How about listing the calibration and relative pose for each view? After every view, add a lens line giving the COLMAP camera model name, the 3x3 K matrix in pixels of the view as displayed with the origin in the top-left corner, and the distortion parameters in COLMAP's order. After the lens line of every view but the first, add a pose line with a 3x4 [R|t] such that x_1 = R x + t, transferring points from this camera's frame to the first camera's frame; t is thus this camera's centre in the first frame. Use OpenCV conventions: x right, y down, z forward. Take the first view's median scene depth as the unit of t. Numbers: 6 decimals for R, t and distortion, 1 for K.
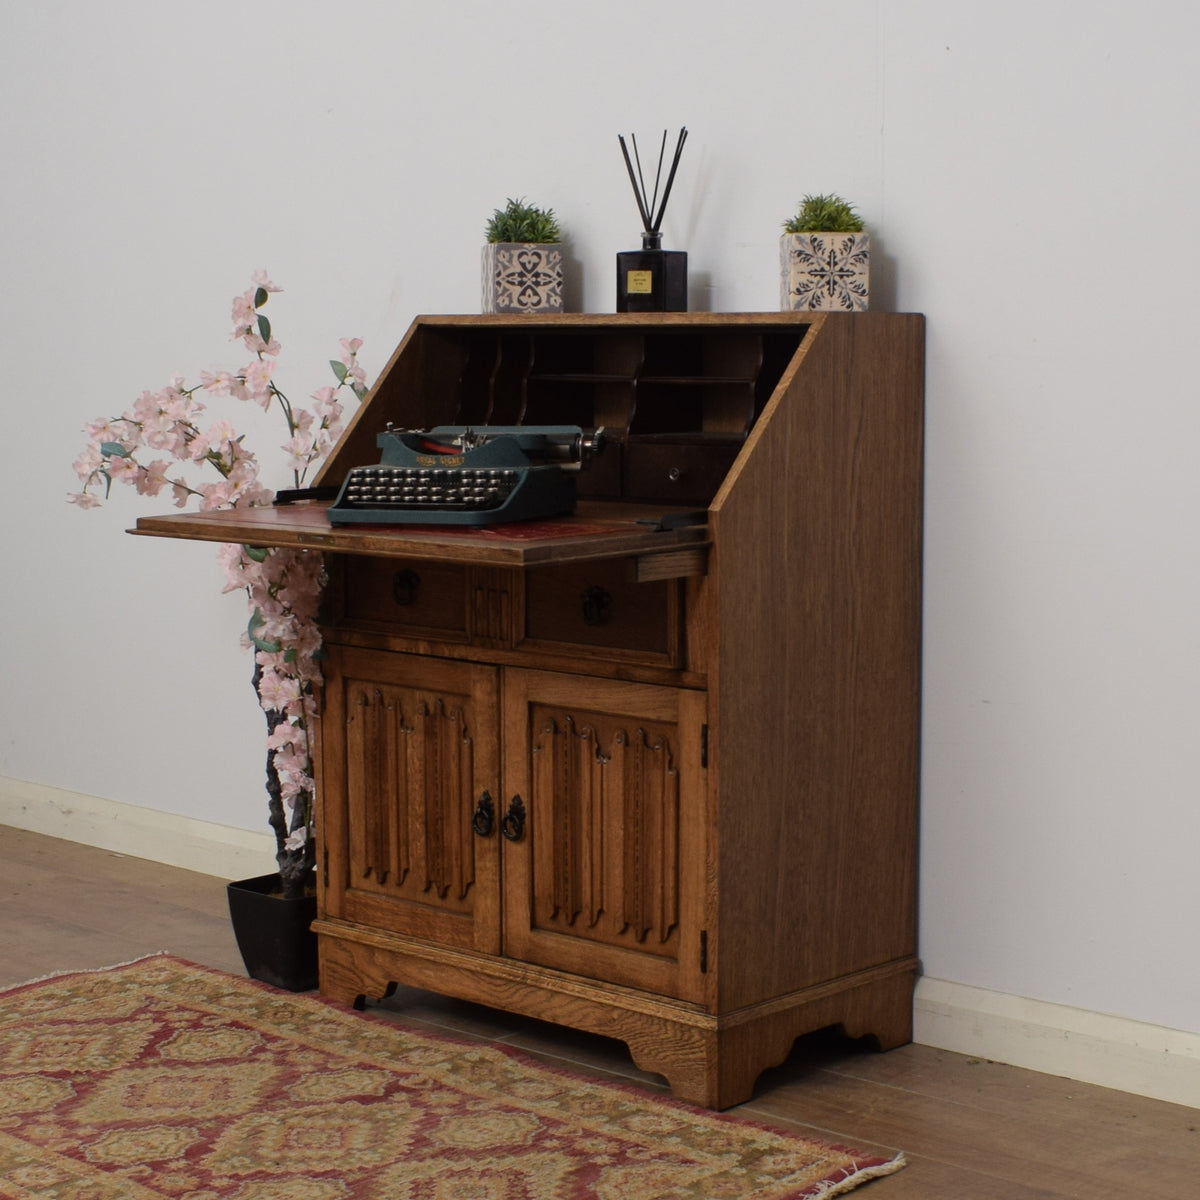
lens RADIAL K [[2481.5, 0, 616.4], [0, 2481.5, 700.8], [0, 0, 1]] dist [-0.101262, 0.000000]
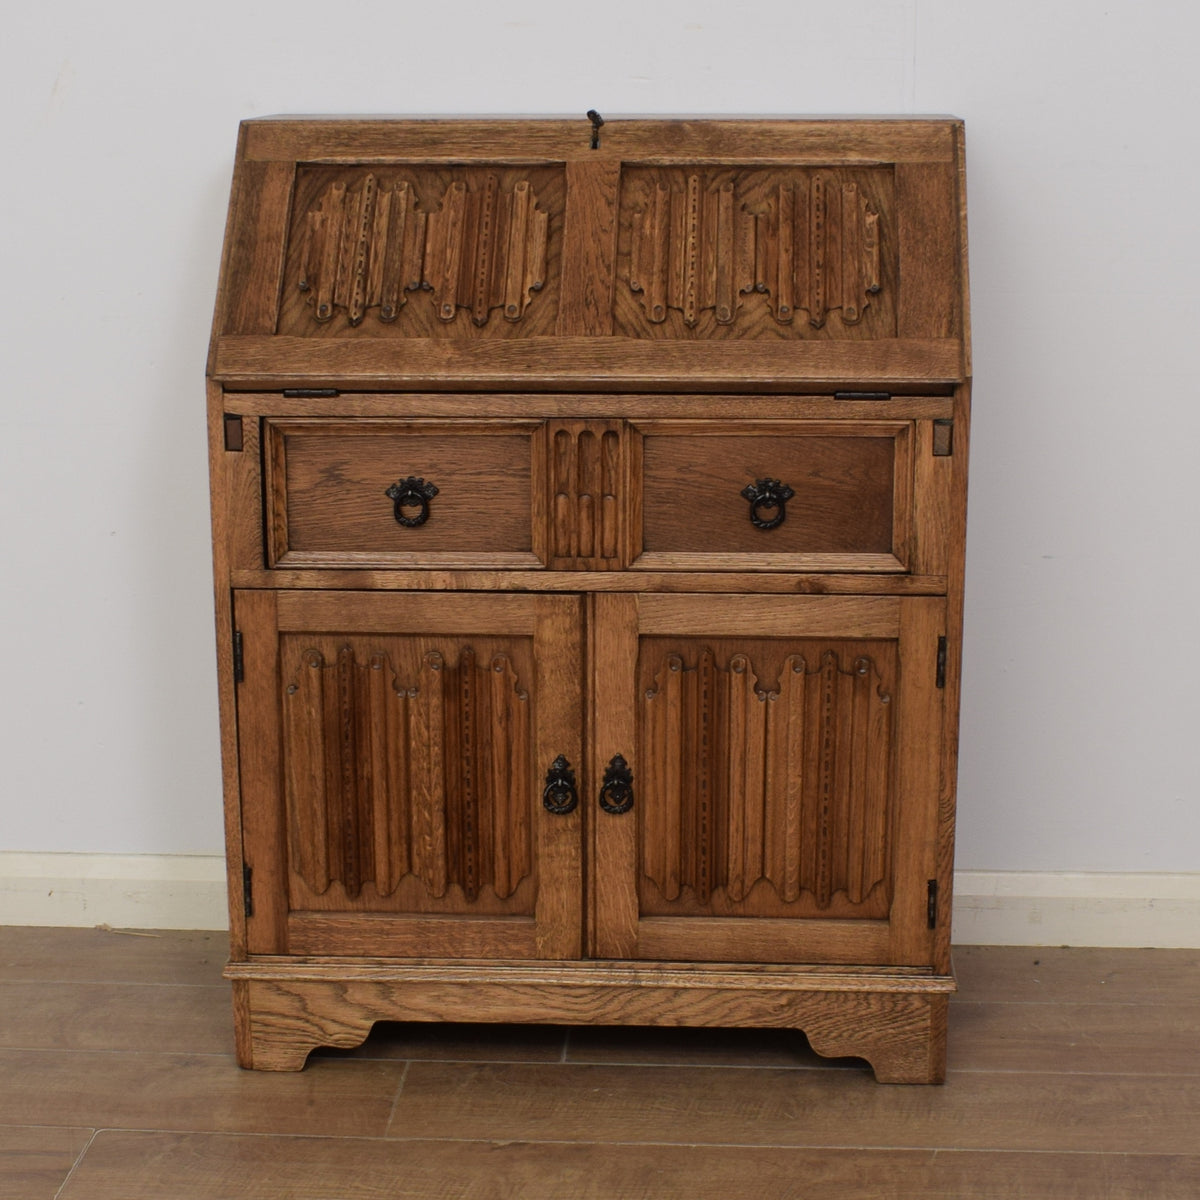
lens RADIAL K [[2481.5, 0, 604.2], [0, 2481.5, 711.5], [0, 0, 1]] dist [-0.101262, 0.000000]
pose [[0.773904, -0.169838, 0.610104, -0.516070], [0.095344, 0.983635, 0.152878, -0.094751], [-0.626084, -0.060143, 0.777432, 0.400753]]
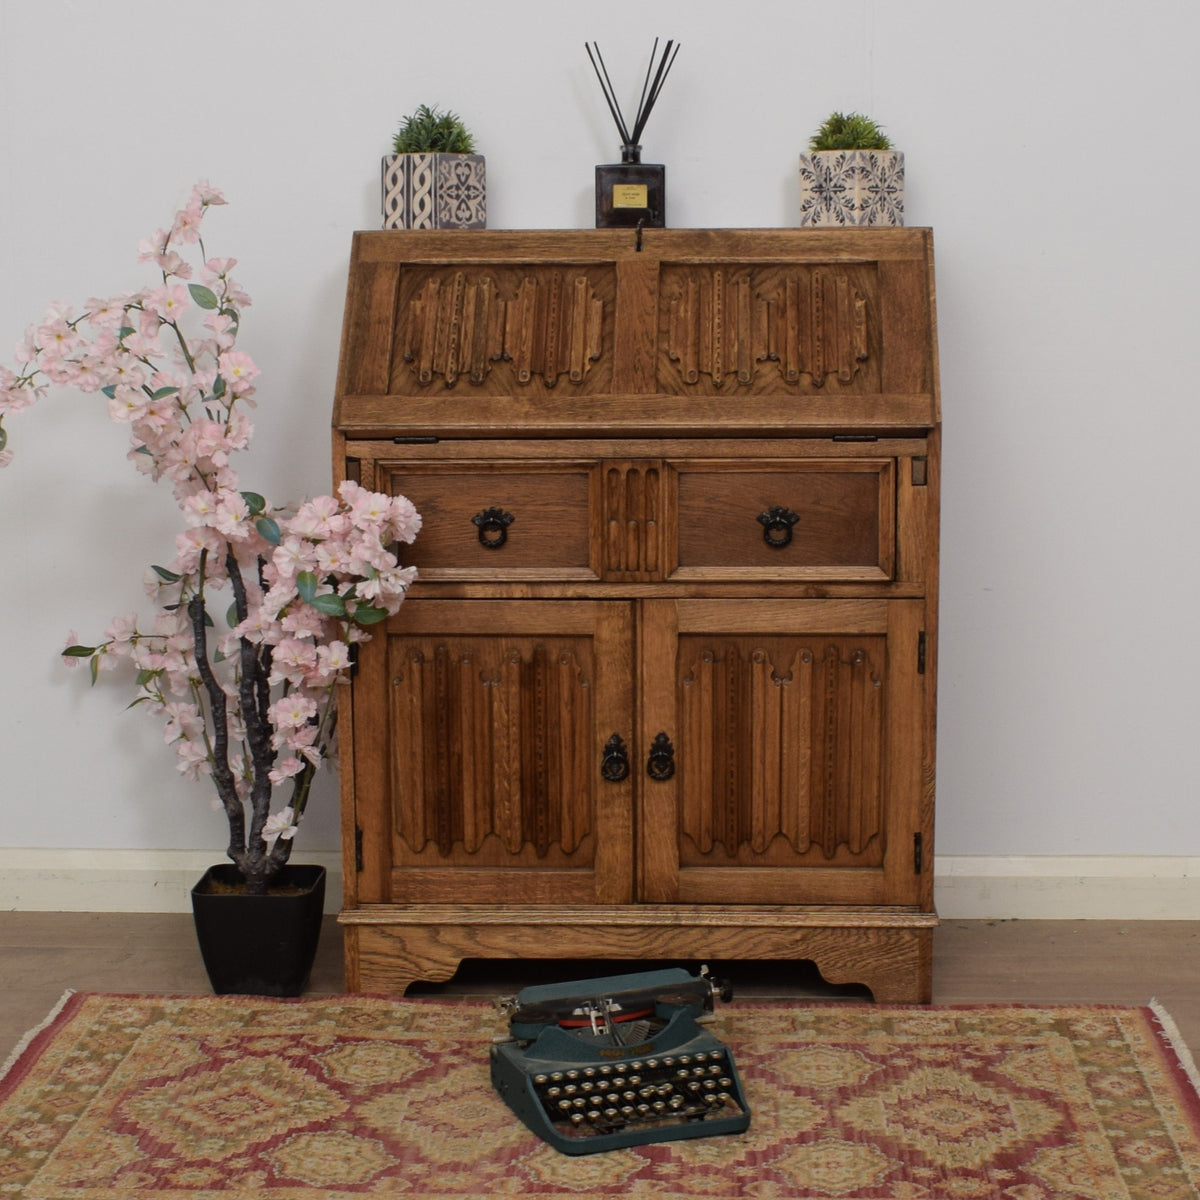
lens RADIAL K [[2481.5, 0, 623.2], [0, 2481.5, 677.2], [0, 0, 1]] dist [-0.101262, 0.000000]
pose [[0.764400, -0.116313, 0.634165, -0.659415], [0.100830, 0.993056, 0.060601, -0.042881], [-0.636810, 0.017619, 0.770820, 0.269727]]
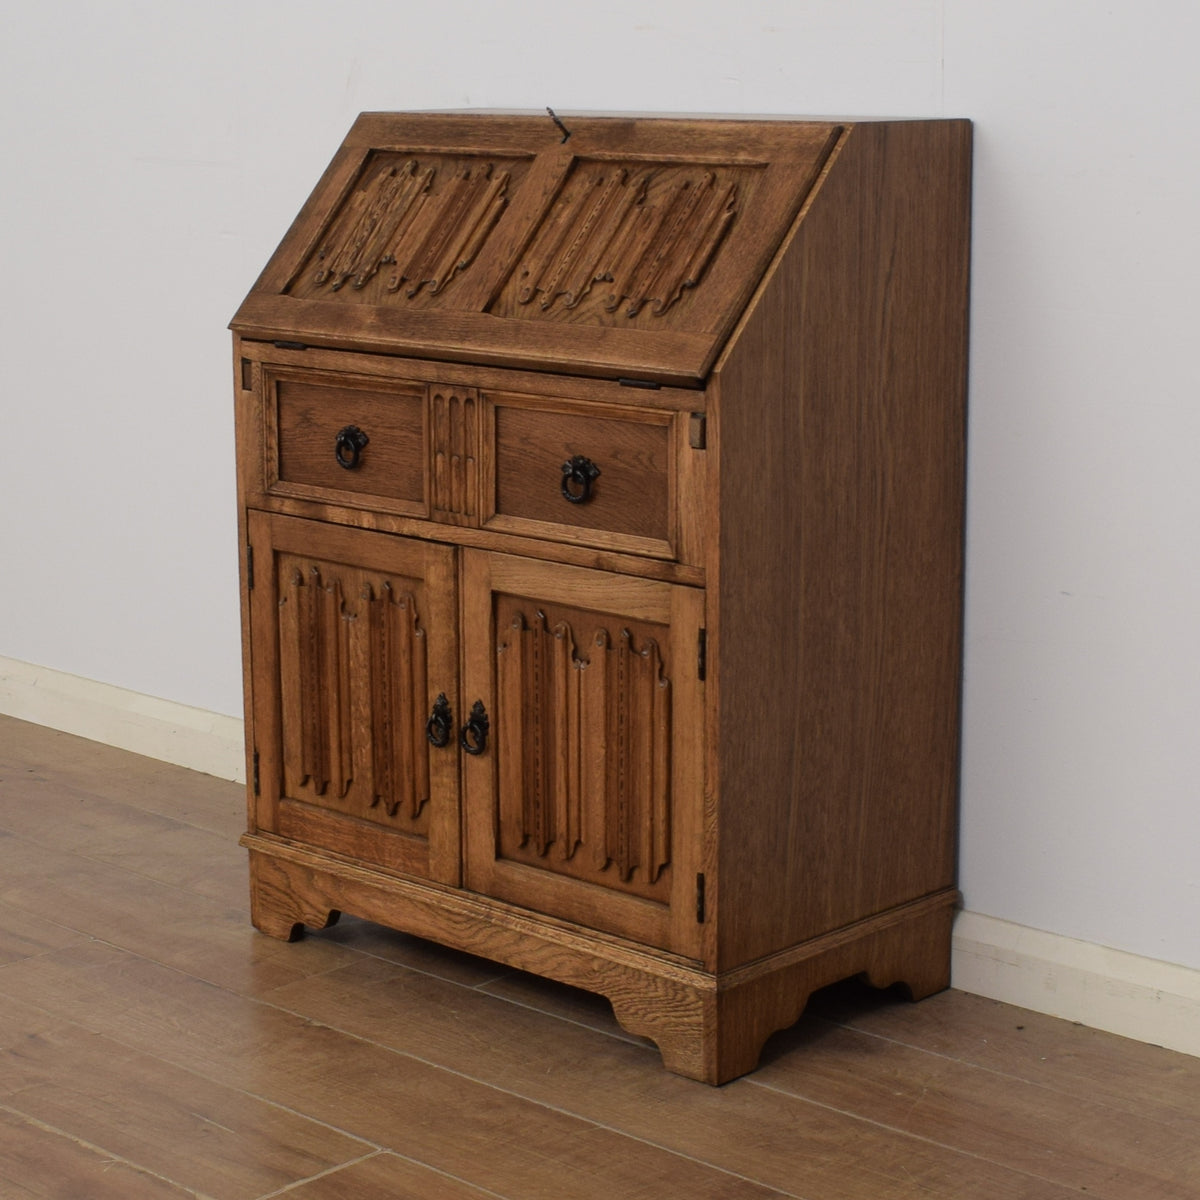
lens RADIAL K [[2726.9, 0, 544.8], [0, 2726.9, 626.8], [0, 0, 1]] dist [-0.099994, 0.000000]
pose [[0.999585, 0.000025, -0.028822, 0.008733], [0.001871, 0.997835, 0.065743, -0.047333], [0.028761, -0.065770, 0.997420, 0.085603]]
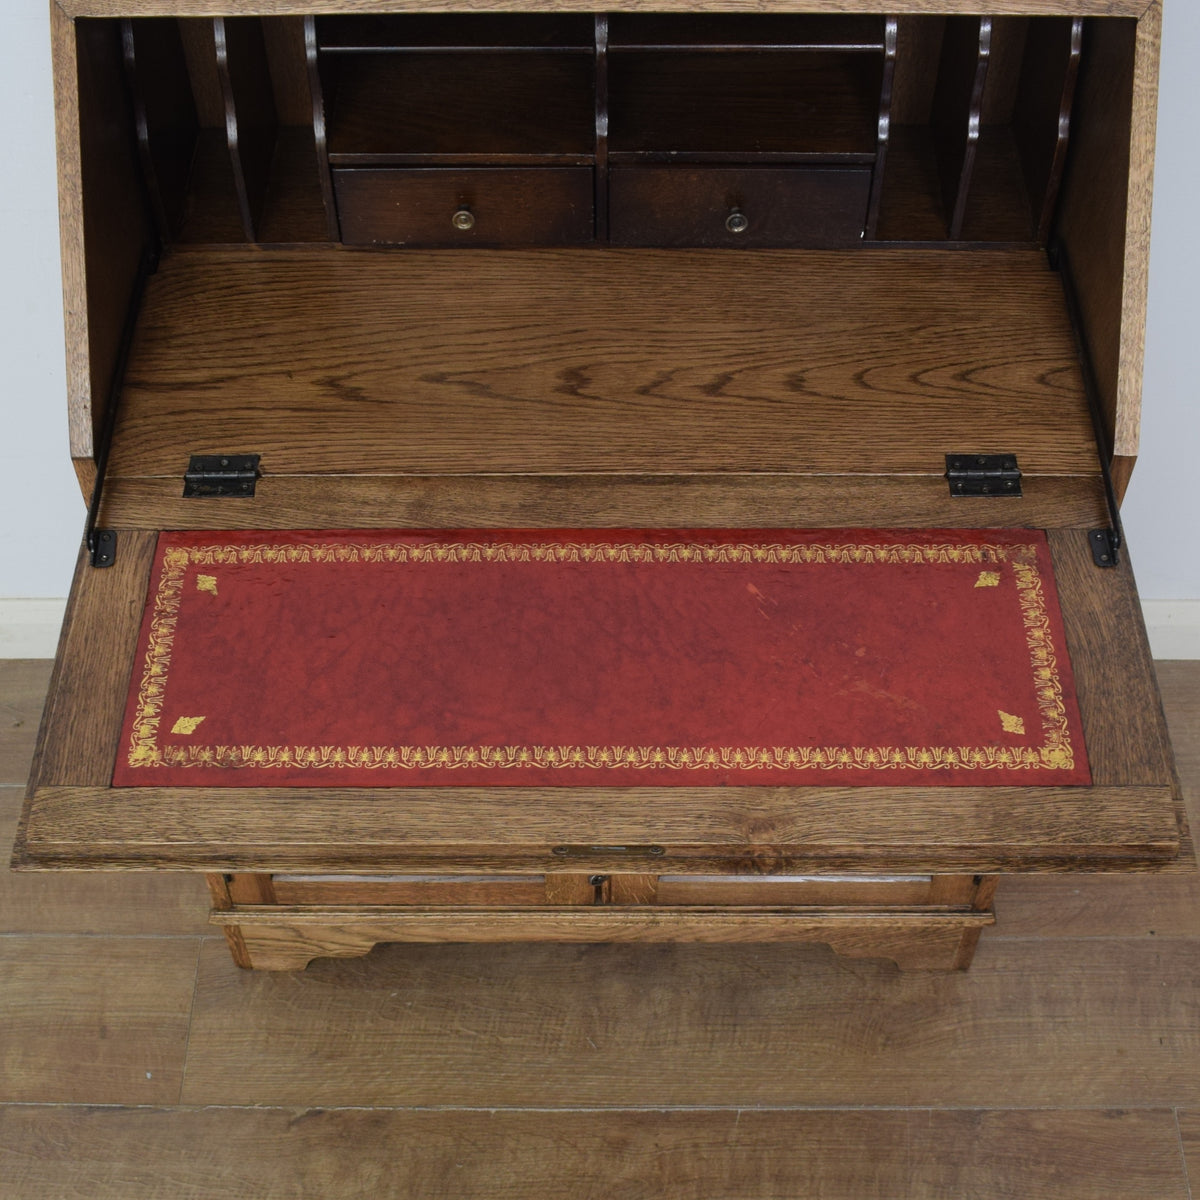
lens RADIAL K [[1860.8, 0, 570.3], [0, 1860.8, 751.6], [0, 0, 1]] dist [-0.096494, 0.000000]
pose [[0.742665, -0.548539, 0.384126, -0.241892], [0.112457, 0.667624, 0.735957, -0.334245], [-0.660153, -0.503372, 0.557508, 0.739613]]
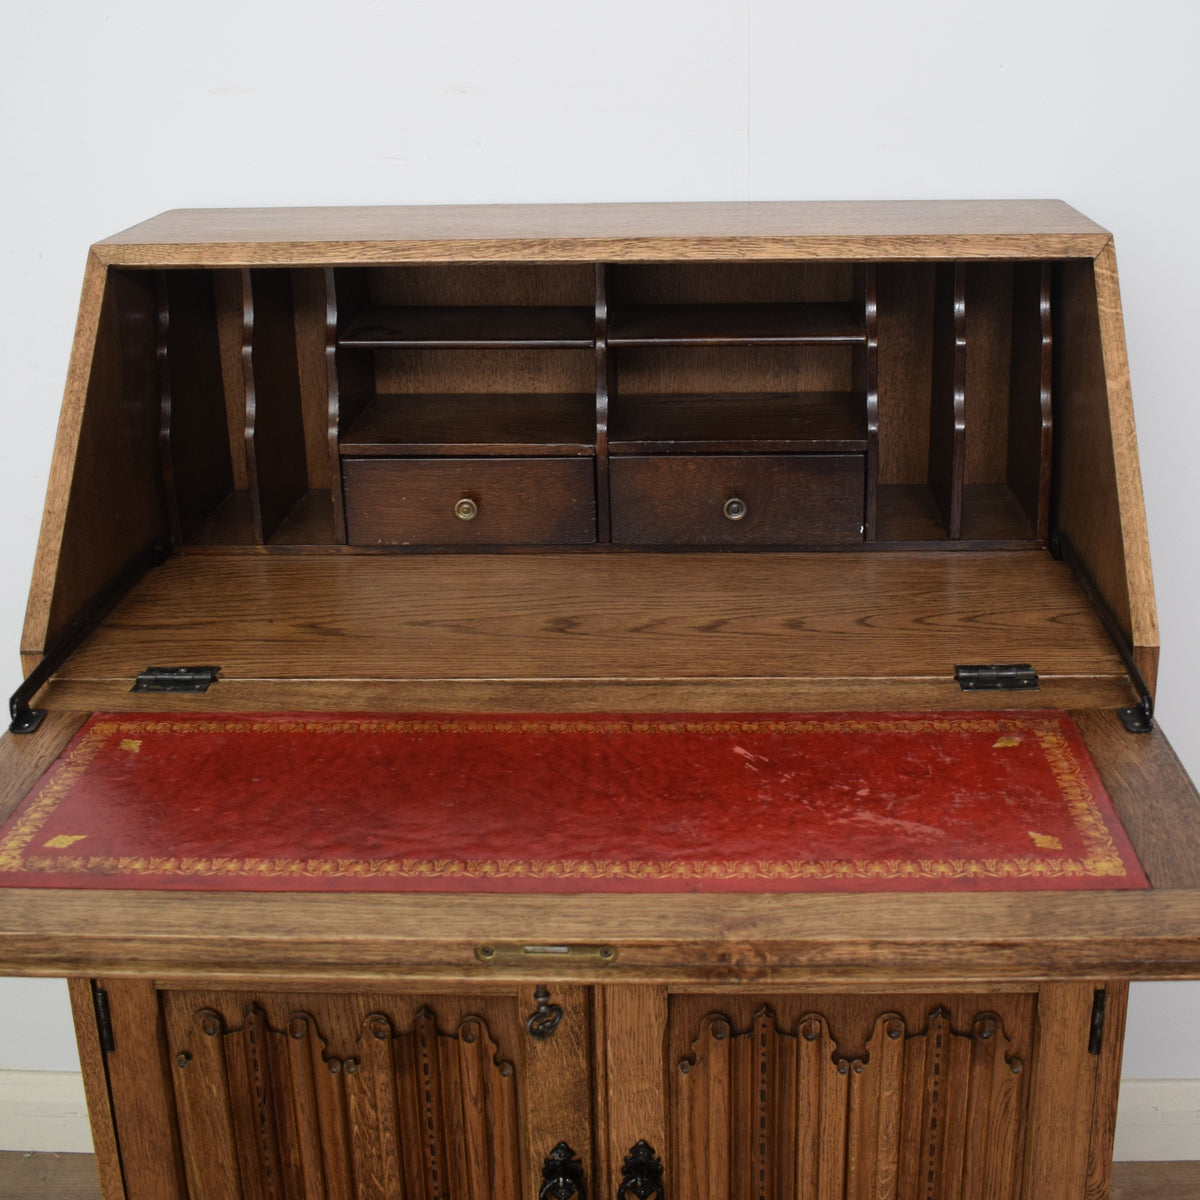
lens RADIAL K [[1691.4, 0, 674.7], [0, 1691.4, 476.4], [0, 0, 1]] dist [-0.098223, 0.000000]
pose [[0.749082, -0.198691, 0.631980, -0.241149], [0.109939, 0.978020, 0.177173, -0.173577], [-0.653292, -0.063238, 0.754461, 0.724848]]
